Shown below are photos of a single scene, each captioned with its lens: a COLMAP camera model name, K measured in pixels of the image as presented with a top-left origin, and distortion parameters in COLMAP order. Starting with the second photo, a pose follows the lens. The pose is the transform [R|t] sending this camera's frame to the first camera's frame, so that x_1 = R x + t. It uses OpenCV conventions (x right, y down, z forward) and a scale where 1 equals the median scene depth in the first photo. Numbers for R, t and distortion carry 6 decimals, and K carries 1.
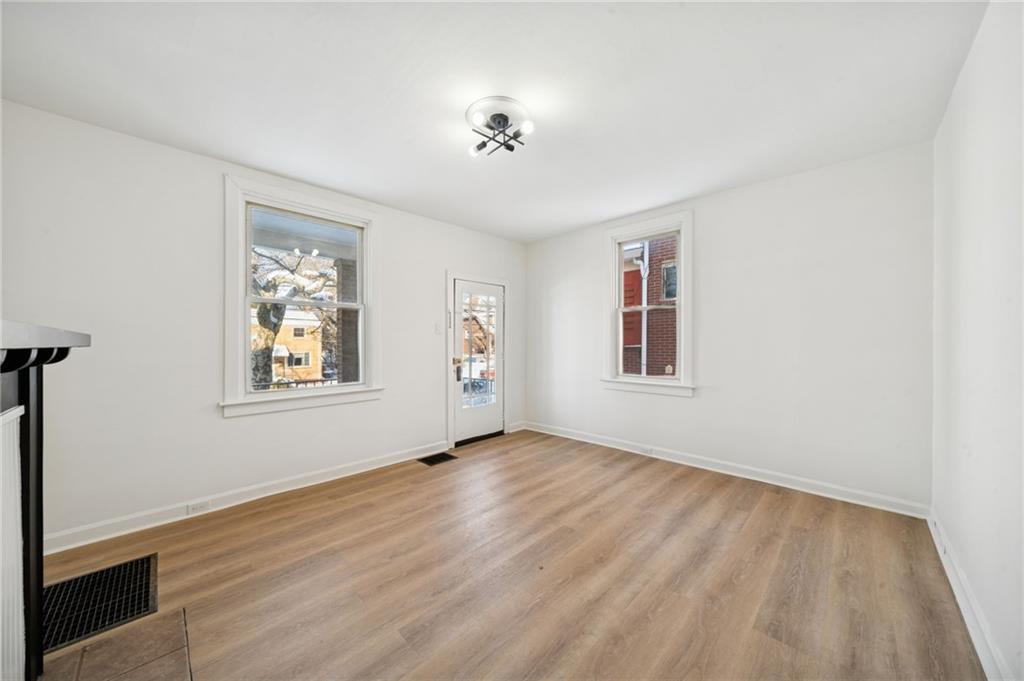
lens RADIAL K [[350.3, 0, 511.1], [0, 350.3, 346.1], [0, 0, 1]] dist [-0.004935, 0.000062]
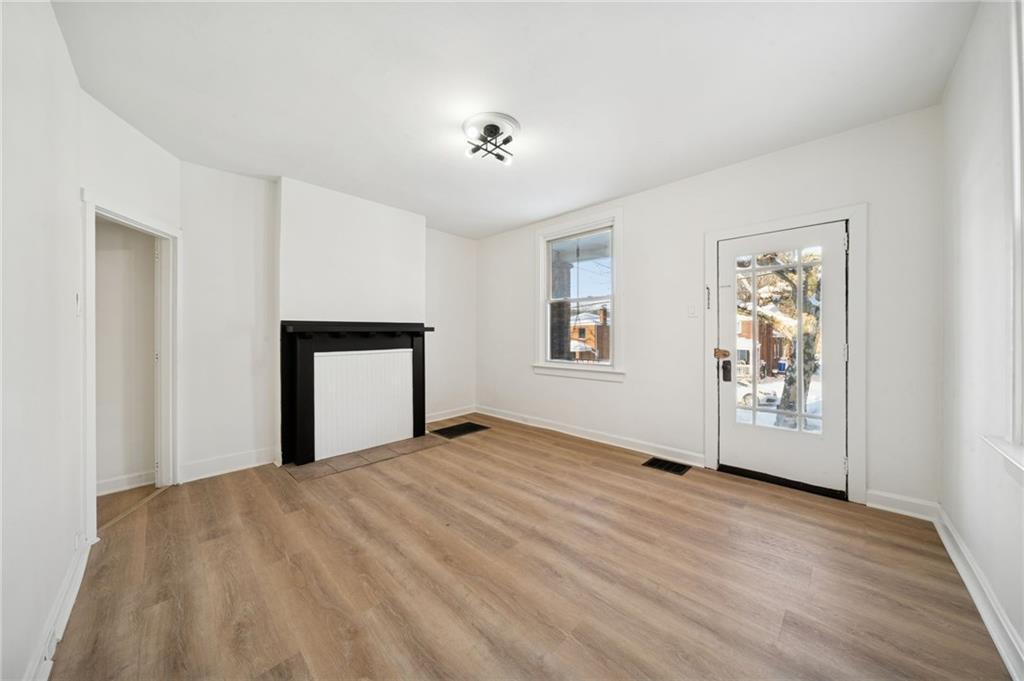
lens RADIAL K [[350.3, 0, 506.3], [0, 350.3, 331.9], [0, 0, 1]] dist [-0.004935, 0.000062]
pose [[-0.005054, 0.003431, -0.999981, 0.723768], [-0.003665, 0.999987, 0.003449, -0.002828], [0.999981, 0.003683, -0.005041, 0.702032]]
